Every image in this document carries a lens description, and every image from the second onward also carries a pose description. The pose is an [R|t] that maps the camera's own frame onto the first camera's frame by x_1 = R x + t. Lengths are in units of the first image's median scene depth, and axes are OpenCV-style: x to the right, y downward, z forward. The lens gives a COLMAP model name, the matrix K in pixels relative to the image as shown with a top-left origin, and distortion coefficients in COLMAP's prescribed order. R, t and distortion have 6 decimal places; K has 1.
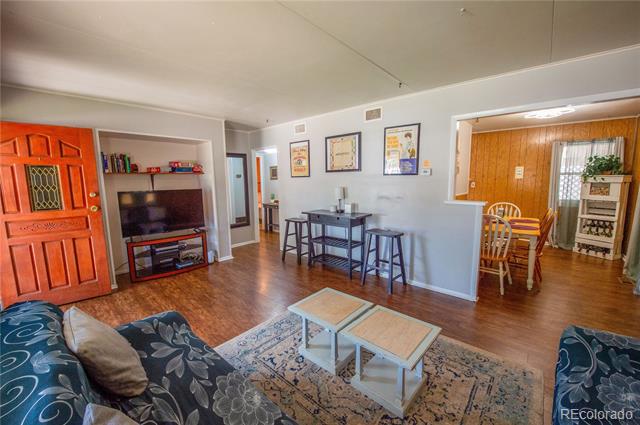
lens RADIAL K [[257.9, 0, 321.6], [0, 257.9, 213.2], [0, 0, 1]] dist [-0.016943, -0.000911]
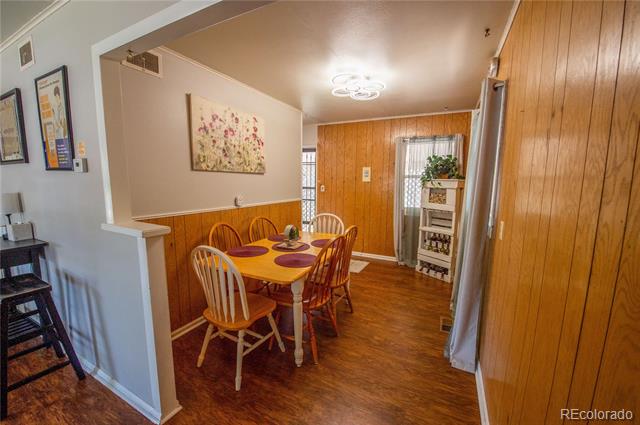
lens RADIAL K [[257.9, 0, 317.8], [0, 257.9, 213.0], [0, 0, 1]] dist [-0.016943, -0.000911]
pose [[0.967602, -0.011105, 0.252235, 0.492183], [0.011918, 0.999928, -0.001696, -0.041635], [-0.252198, 0.004647, 0.967664, 0.277117]]
